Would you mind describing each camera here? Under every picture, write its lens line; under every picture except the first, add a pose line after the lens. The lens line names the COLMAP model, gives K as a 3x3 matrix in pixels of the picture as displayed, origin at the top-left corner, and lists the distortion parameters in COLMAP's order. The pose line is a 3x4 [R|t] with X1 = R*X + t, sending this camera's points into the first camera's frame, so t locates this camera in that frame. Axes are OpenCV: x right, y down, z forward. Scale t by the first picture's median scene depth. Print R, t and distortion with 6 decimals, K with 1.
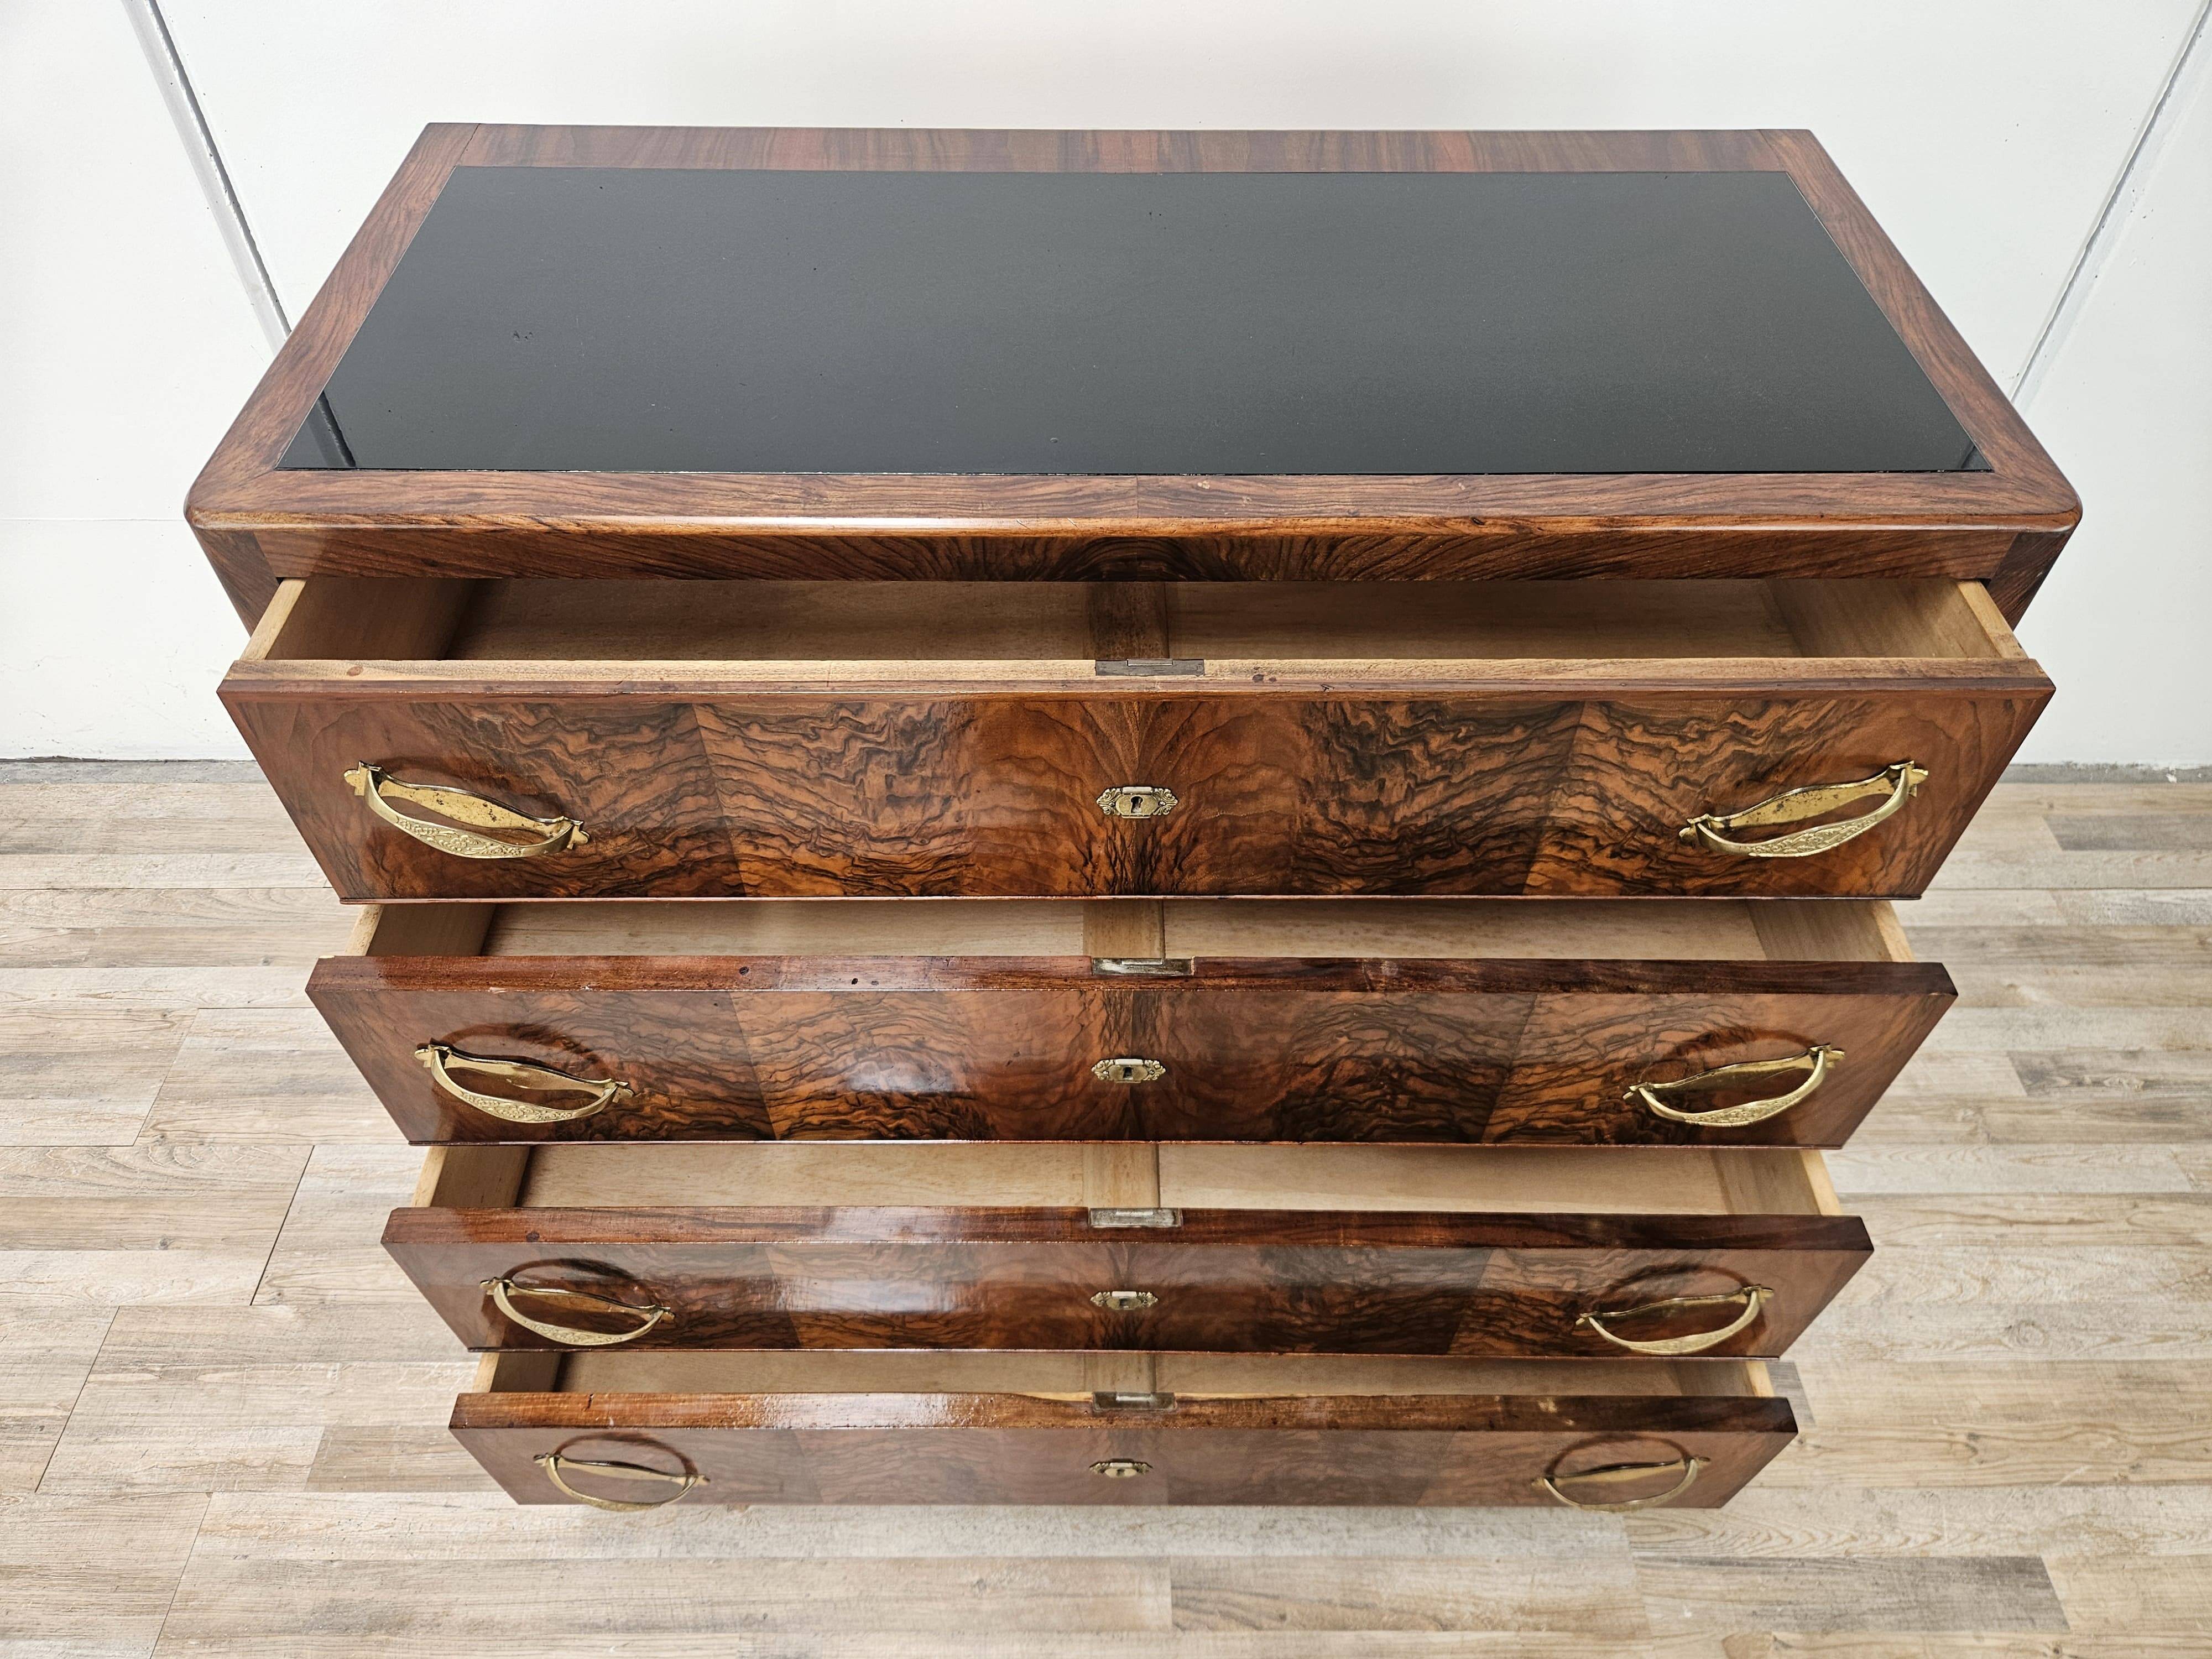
lens RADIAL K [[1518.5, 0, 1095.9], [0, 1518.5, 813.3], [0, 0, 1]] dist [0.048272, -0.050983]
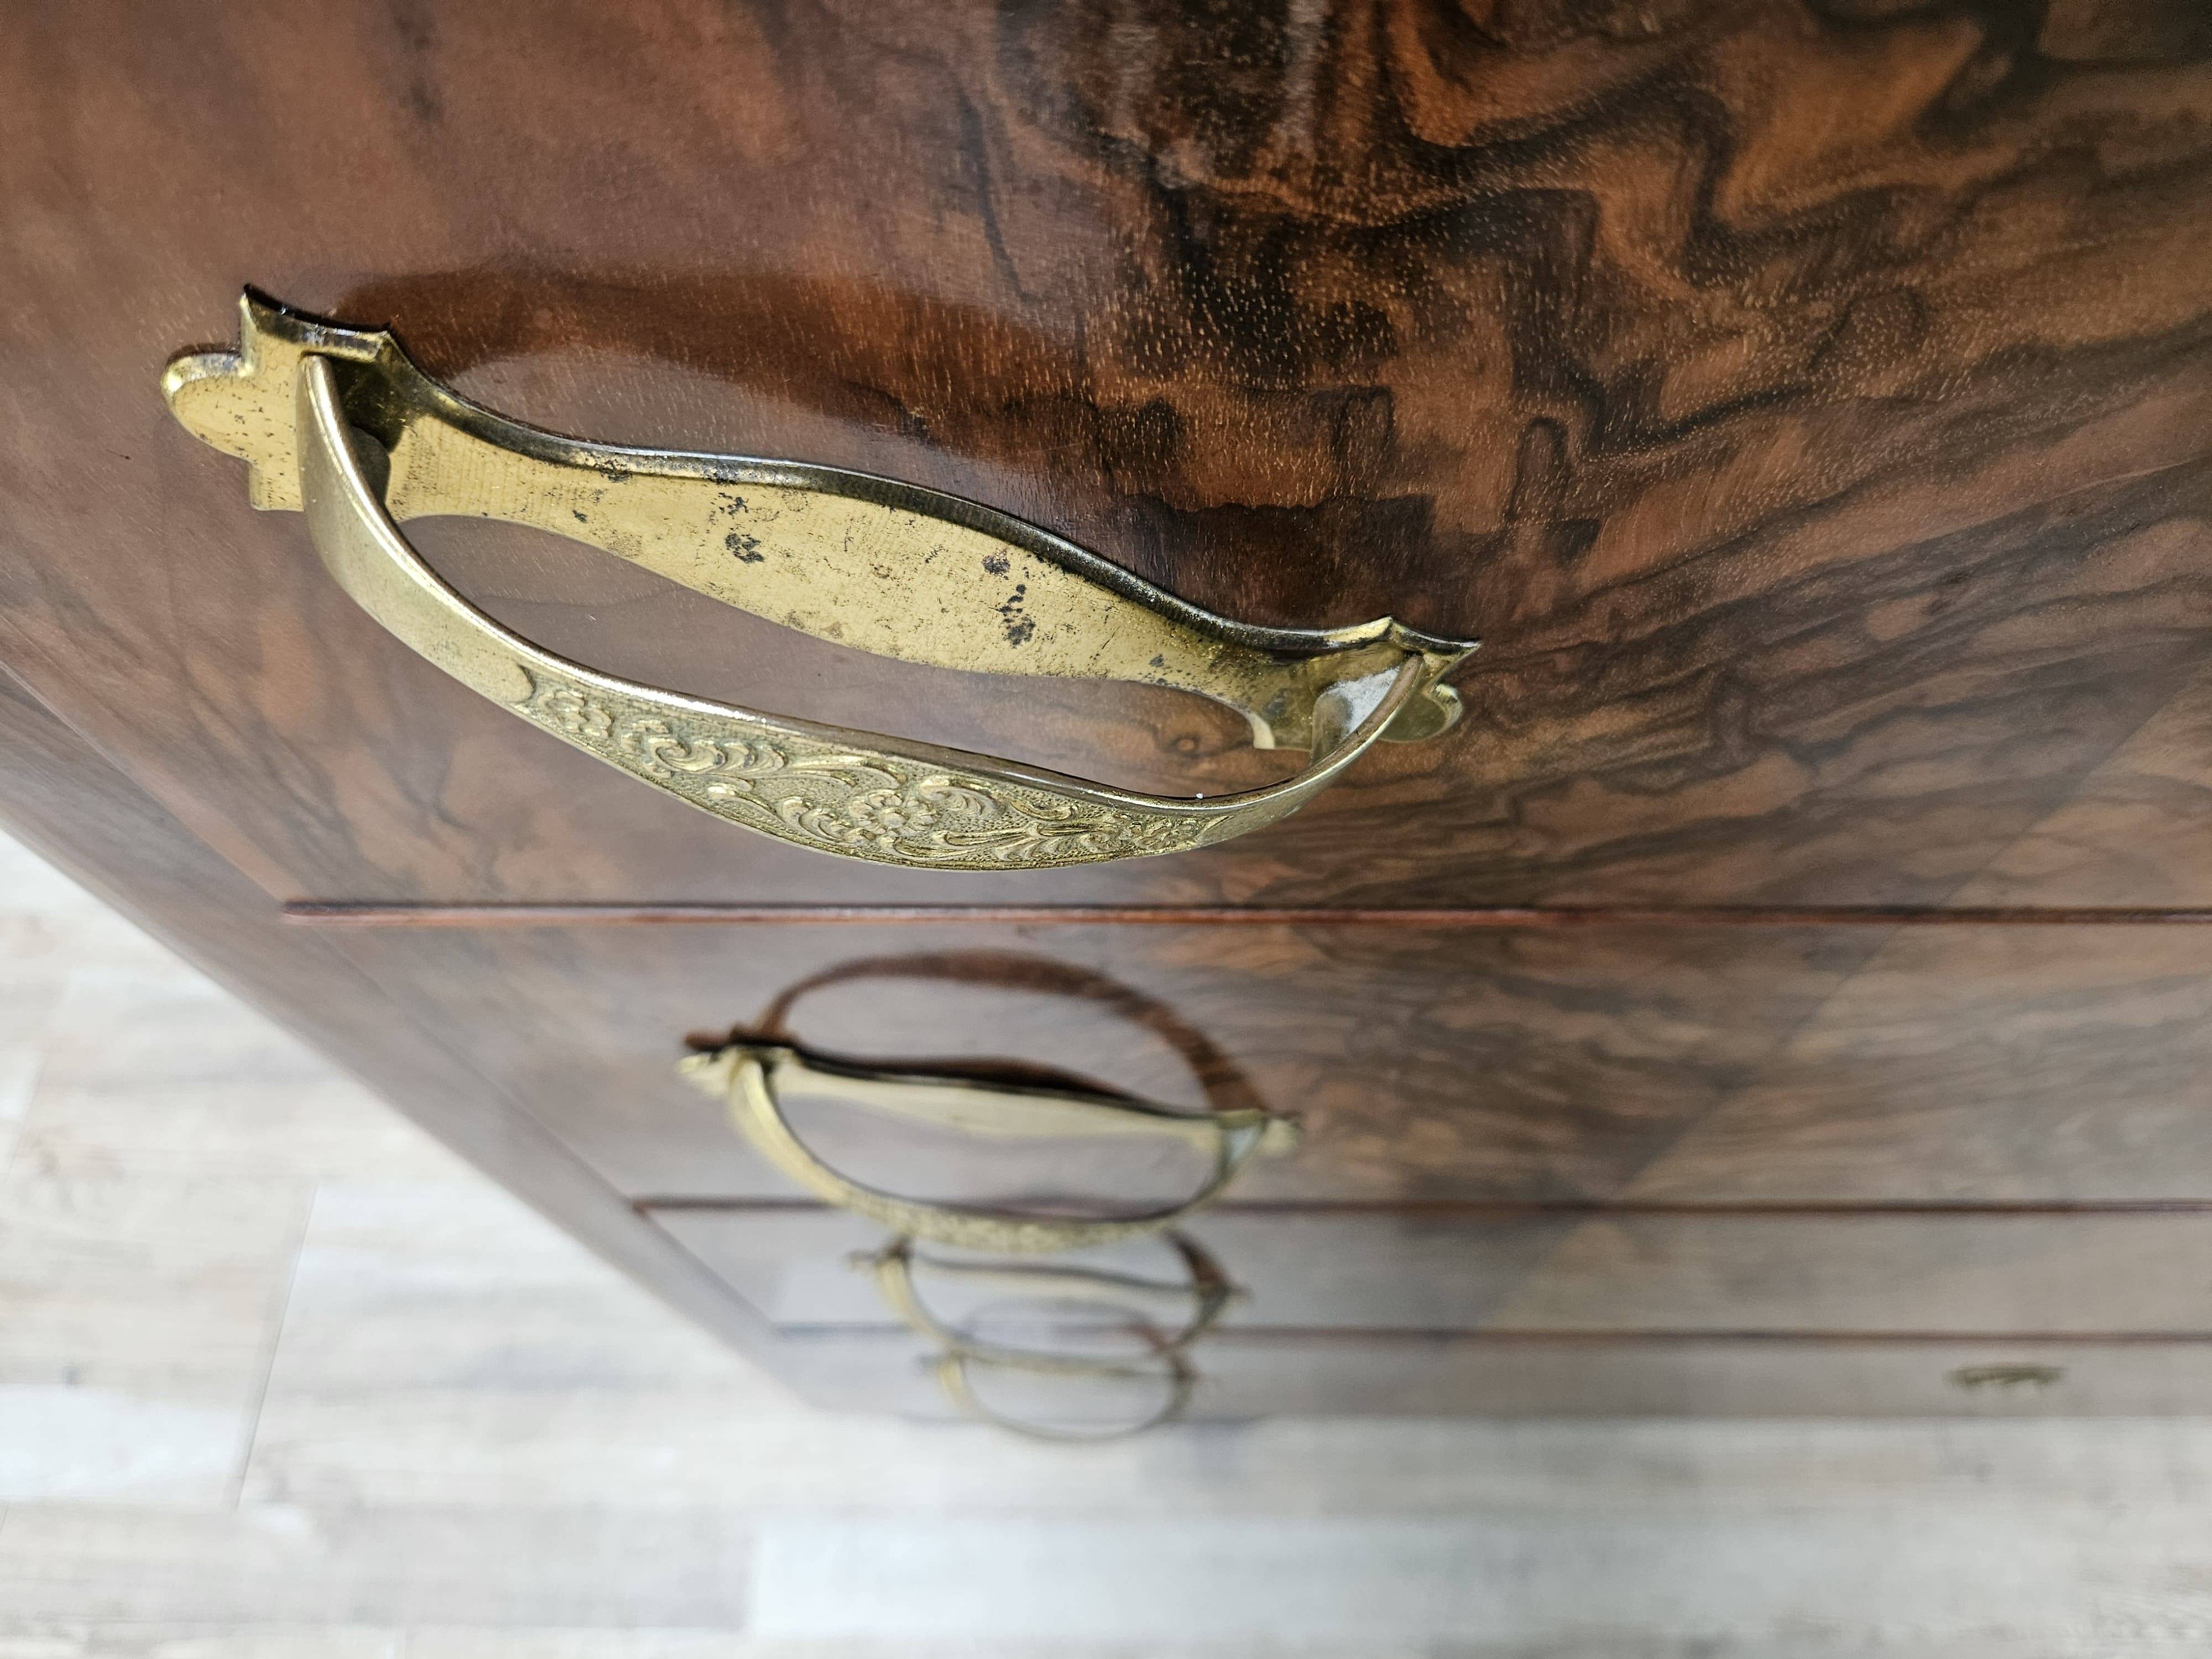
lens RADIAL K [[1518.5, 0, 1102.6], [0, 1518.5, 828.8], [0, 0, 1]] dist [0.048272, -0.050983]
pose [[0.999930, 0.002144, -0.011605, -0.258729], [0.000822, 0.968317, 0.249724, -0.066570], [0.011773, -0.249717, 0.968247, 0.597633]]
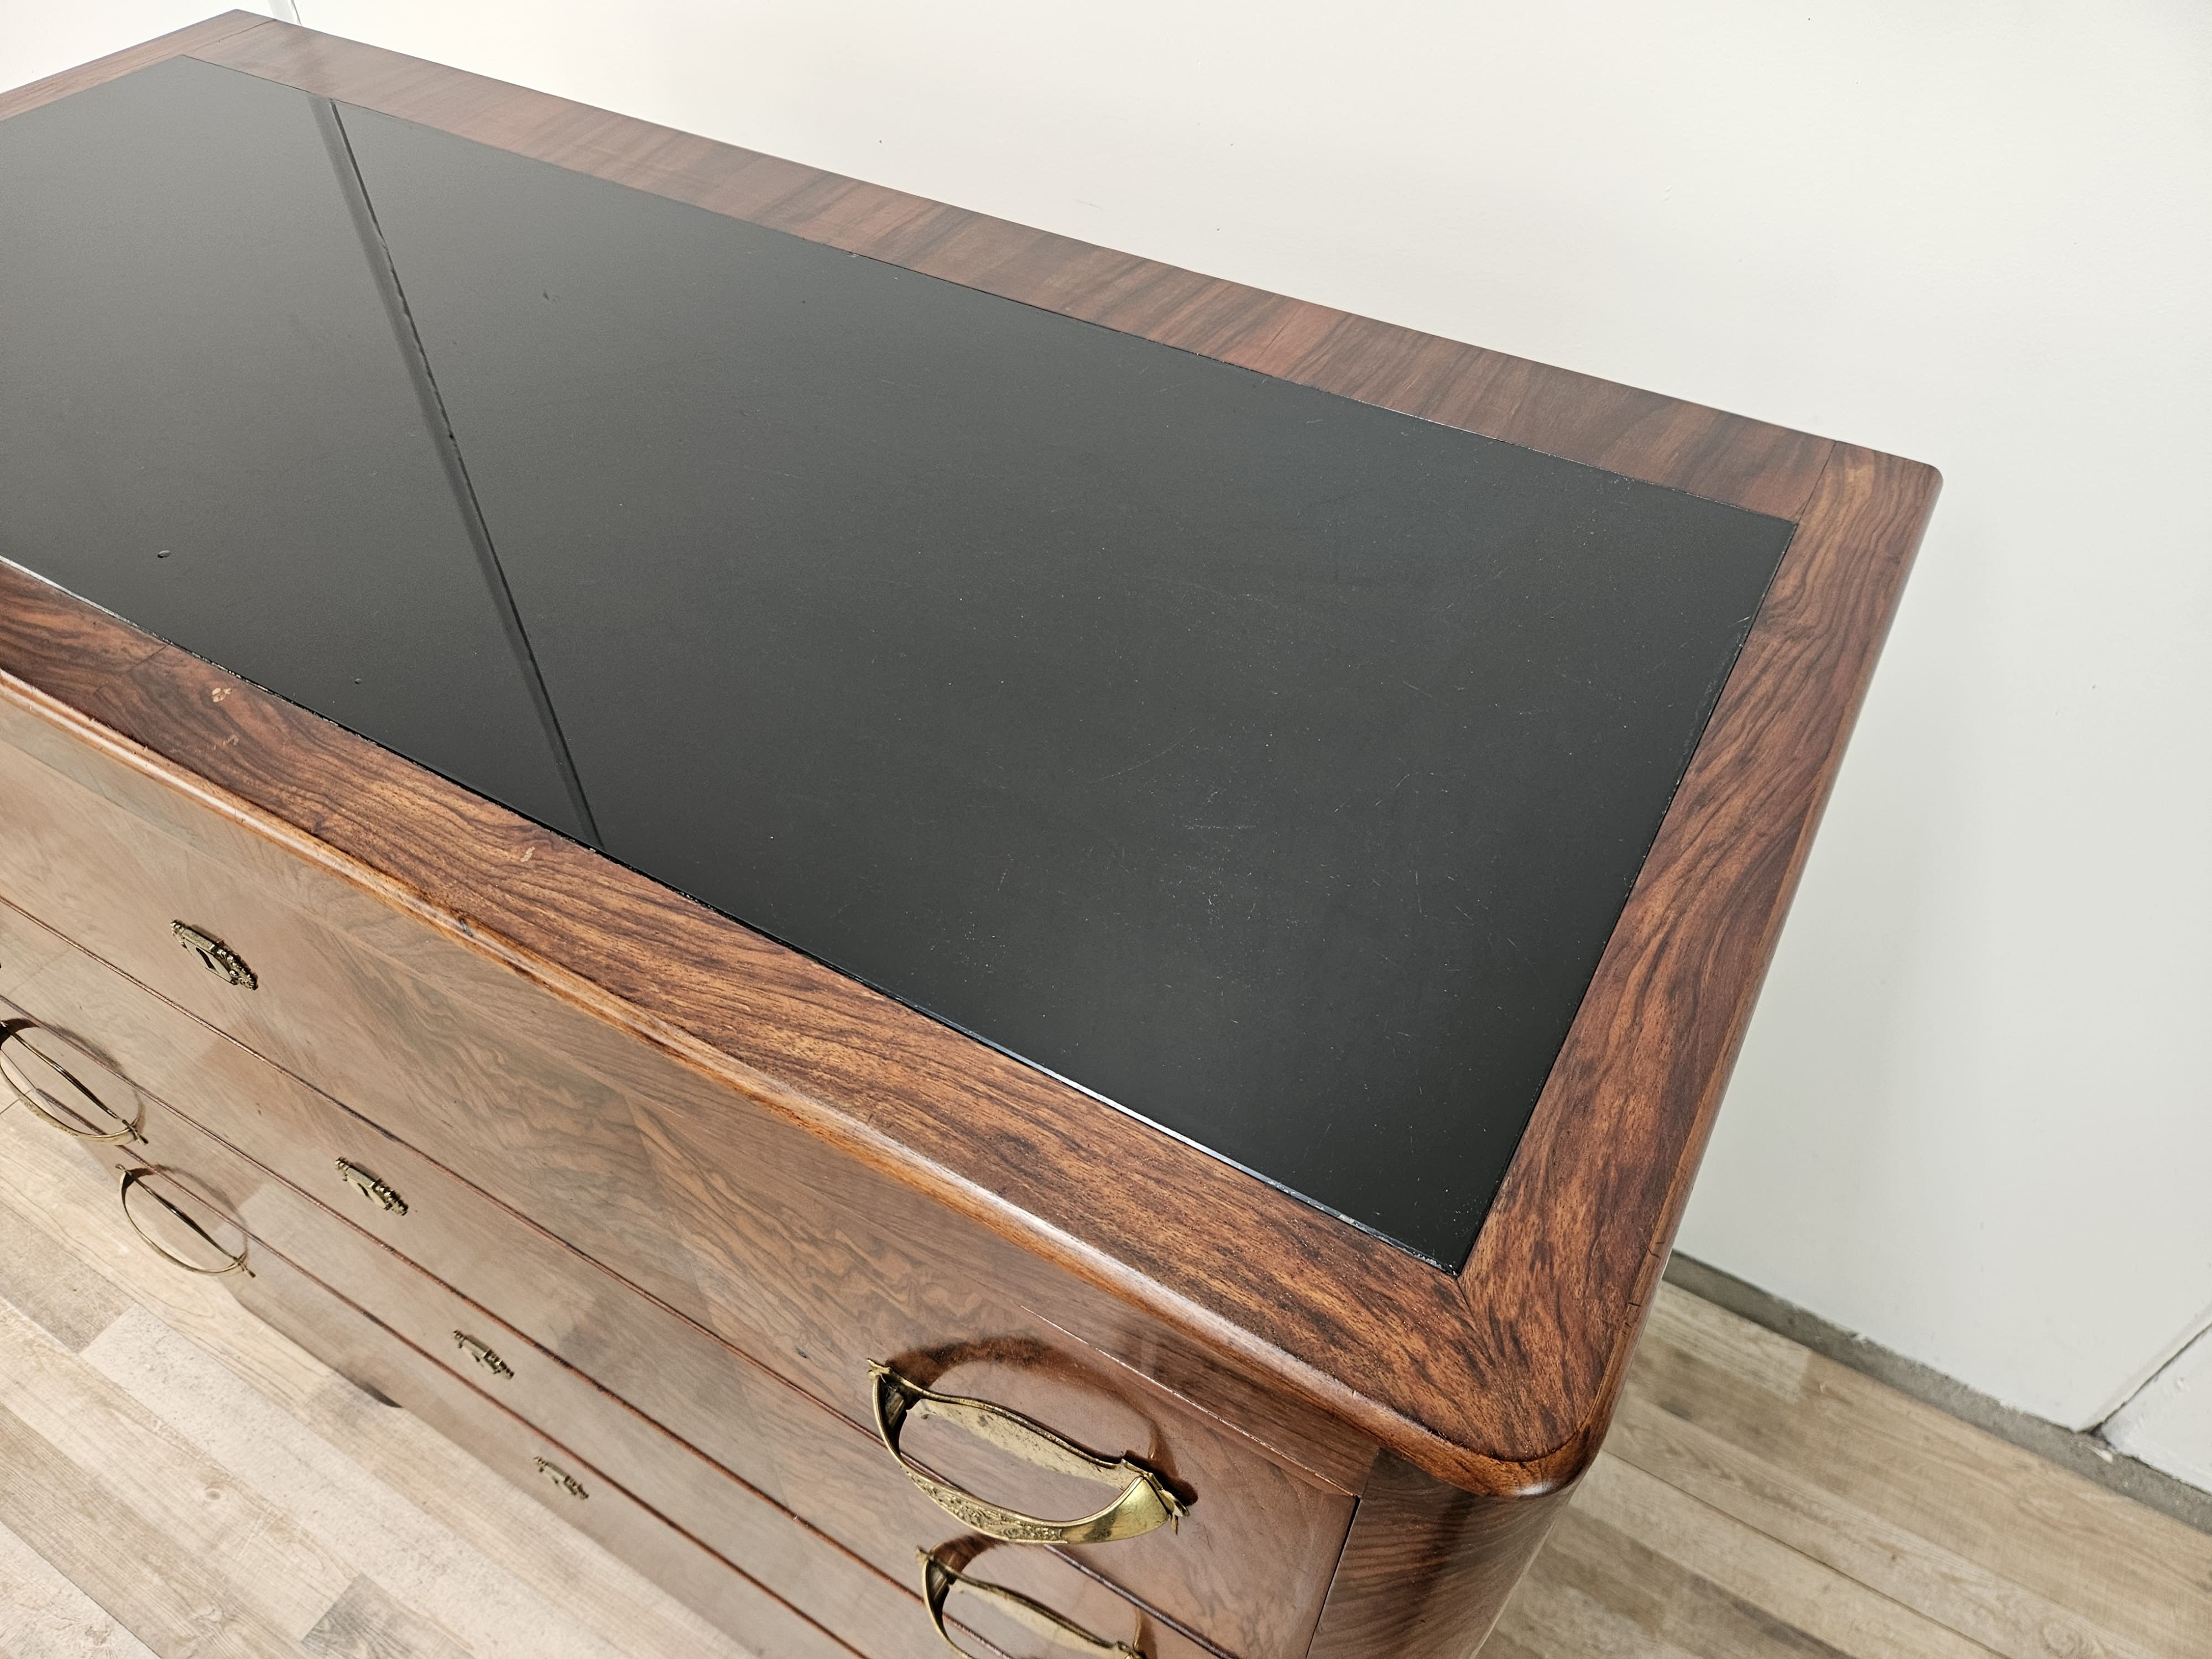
lens RADIAL K [[1518.5, 0, 1116.7], [0, 1518.5, 831.2], [0, 0, 1]] dist [0.048272, -0.050983]
pose [[0.861510, 0.363942, -0.354043, 0.412037], [-0.375358, 0.926076, 0.038593, -0.216462], [0.341916, 0.099645, 0.934433, 0.370023]]
